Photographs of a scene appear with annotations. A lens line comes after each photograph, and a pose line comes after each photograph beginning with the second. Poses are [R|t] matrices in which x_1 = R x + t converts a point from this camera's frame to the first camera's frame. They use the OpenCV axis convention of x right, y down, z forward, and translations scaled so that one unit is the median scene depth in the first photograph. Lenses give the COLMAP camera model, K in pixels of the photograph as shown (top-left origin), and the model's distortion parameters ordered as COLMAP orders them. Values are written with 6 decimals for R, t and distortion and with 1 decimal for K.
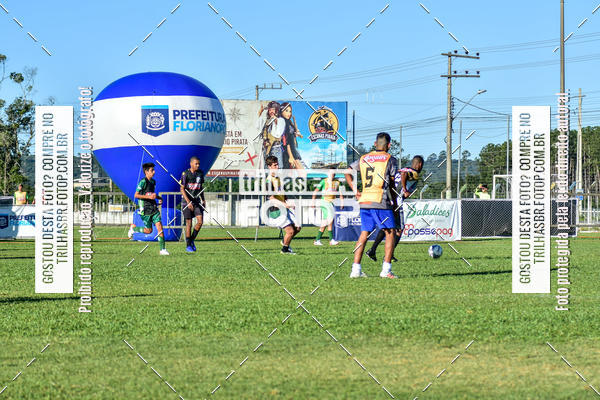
lens RADIAL K [[2430.6, 0, 300.0], [0, 2430.6, 200.0], [0, 0, 1]] dist [-0.135745, 0.134821]
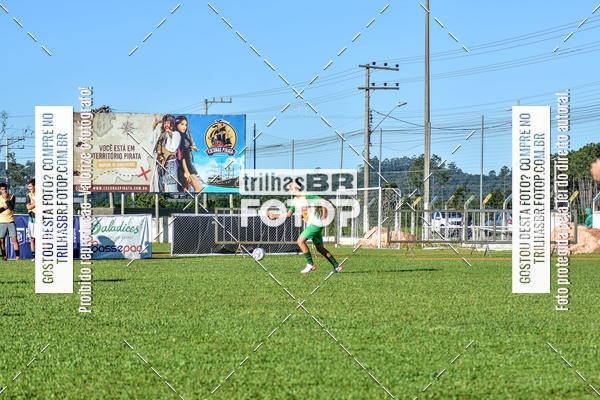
lens RADIAL K [[2419.5, 0, 300.0], [0, 2419.5, 200.0], [0, 0, 1]] dist [-0.094751, -1.867803]
pose [[0.998513, -0.001460, -0.054490, 0.095004], [0.001112, 0.999979, -0.006417, 0.000034], [0.054498, 0.006347, 0.998494, 0.031366]]
